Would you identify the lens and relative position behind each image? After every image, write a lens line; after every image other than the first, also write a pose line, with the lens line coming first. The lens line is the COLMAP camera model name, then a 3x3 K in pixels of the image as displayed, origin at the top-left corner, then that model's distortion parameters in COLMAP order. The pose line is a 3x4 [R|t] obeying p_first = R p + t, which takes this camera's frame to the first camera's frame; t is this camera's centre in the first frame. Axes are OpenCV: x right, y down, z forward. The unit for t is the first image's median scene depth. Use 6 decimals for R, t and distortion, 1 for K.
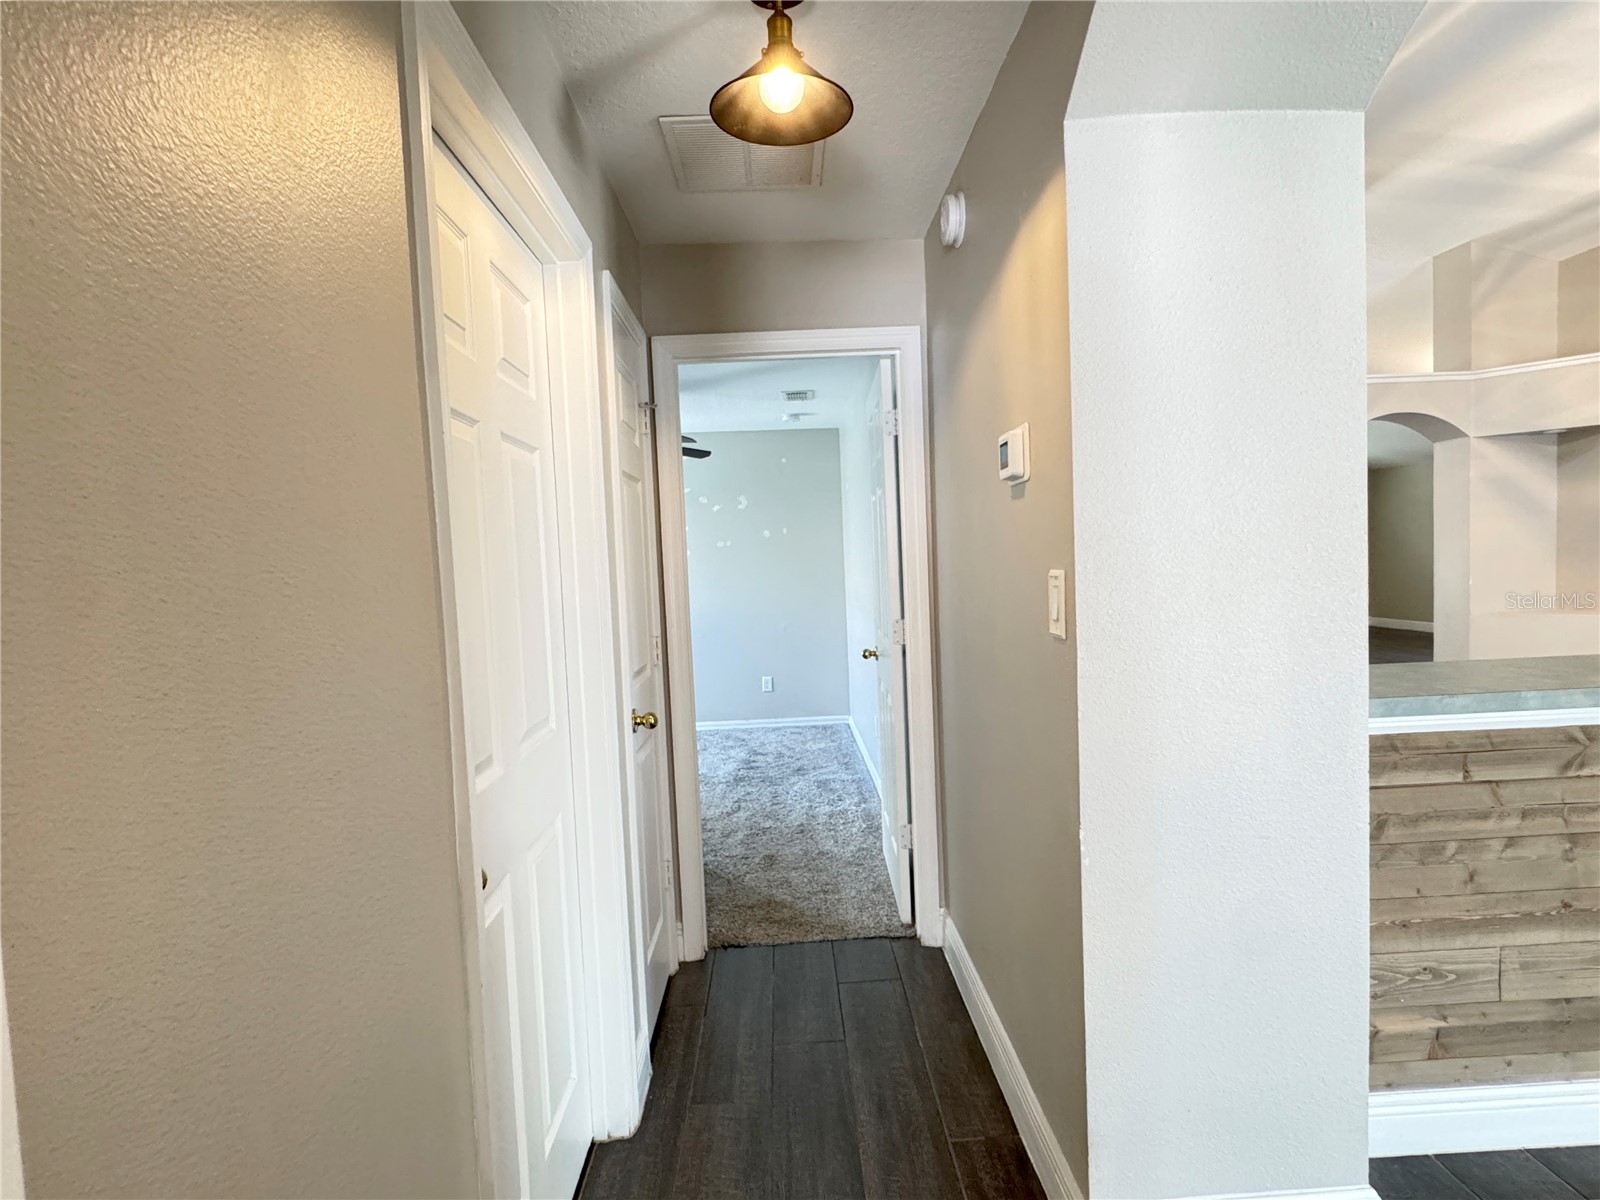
lens RADIAL K [[801.4, 0, 795.2], [0, 801.4, 601.5], [0, 0, 1]] dist [-0.001376, 0.000030]
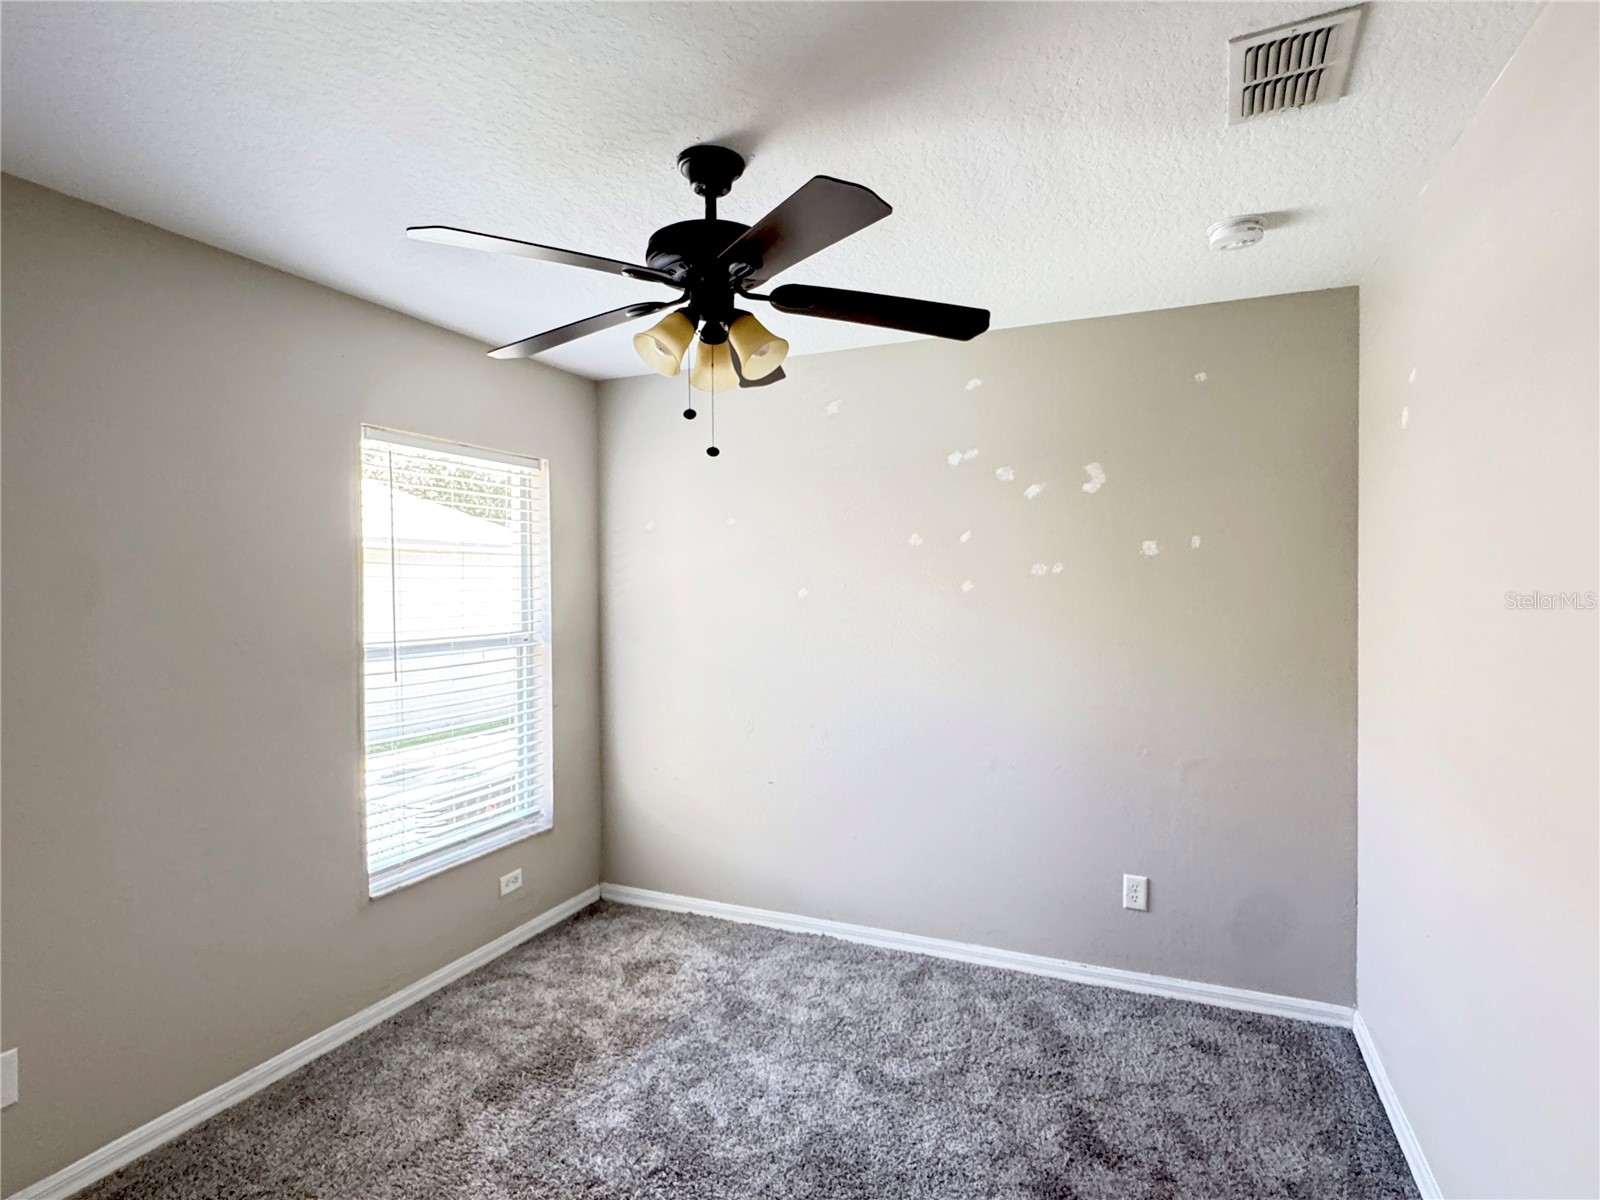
lens RADIAL K [[844.3, 0, 800.0], [0, 844.3, 600.0], [0, 0, 1]] dist [-0.003195, -0.001303]
pose [[0.911317, 0.040838, -0.409675, -0.019738], [-0.050661, 0.998629, -0.013147, -0.041256], [0.408576, 0.032735, 0.912137, 0.507103]]
